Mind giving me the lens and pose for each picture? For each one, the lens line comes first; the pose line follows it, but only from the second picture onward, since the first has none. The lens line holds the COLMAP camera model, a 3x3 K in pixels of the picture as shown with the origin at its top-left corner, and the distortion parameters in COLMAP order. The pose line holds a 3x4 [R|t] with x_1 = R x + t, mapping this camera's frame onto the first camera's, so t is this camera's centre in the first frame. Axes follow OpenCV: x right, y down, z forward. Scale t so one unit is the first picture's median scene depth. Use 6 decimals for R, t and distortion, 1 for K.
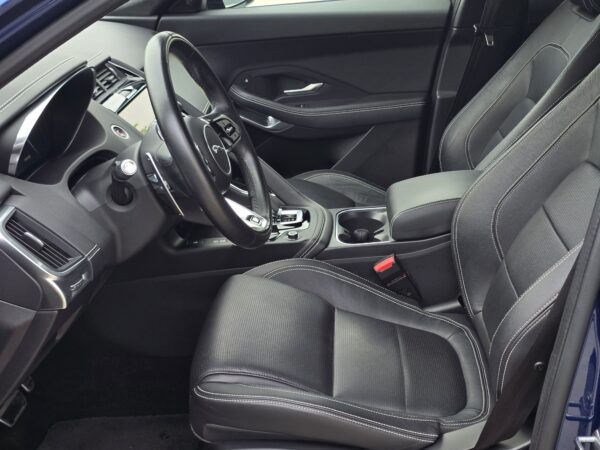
lens RADIAL K [[810.4, 0, 301.5], [0, 810.4, 229.7], [0, 0, 1]] dist [0.065632, 0.000000]
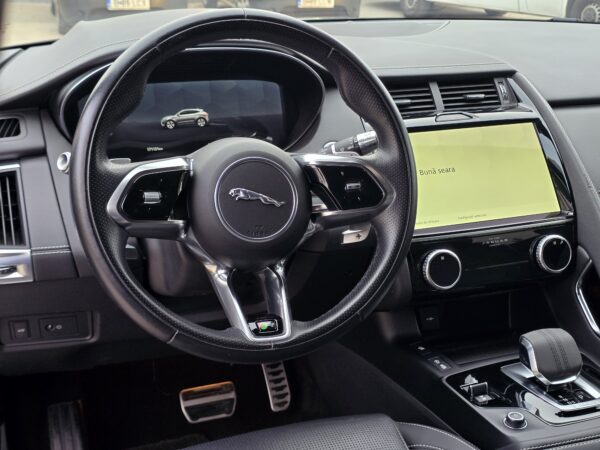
lens RADIAL K [[810.4, 0, 302.2], [0, 810.4, 222.4], [0, 0, 1]] dist [0.065632, 0.000000]
pose [[0.392769, 0.343079, -0.853246, 0.271239], [-0.364763, 0.909822, 0.197919, -0.129882], [0.844204, 0.233496, 0.482493, 0.417709]]
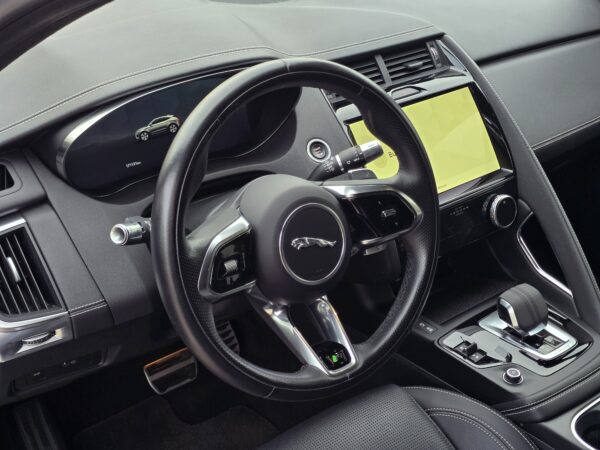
lens RADIAL K [[810.4, 0, 298.9], [0, 810.4, 227.6], [0, 0, 1]] dist [0.065632, 0.000000]
pose [[0.649920, 0.428203, -0.627890, 0.178599], [-0.319320, 0.903561, 0.285680, -0.174836], [0.689666, 0.014829, 0.723976, 0.289433]]
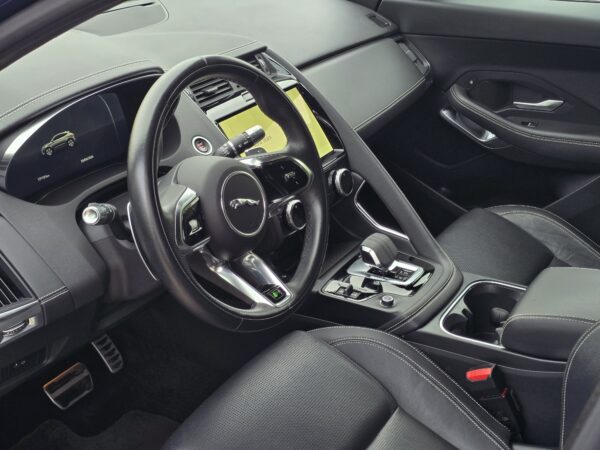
lens RADIAL K [[810.4, 0, 301.3], [0, 810.4, 231.6], [0, 0, 1]] dist [0.065632, 0.000000]
pose [[0.877434, 0.256727, -0.405217, 0.169219], [-0.219420, 0.965981, 0.136881, -0.115298], [0.426573, -0.031191, 0.903915, 0.157791]]
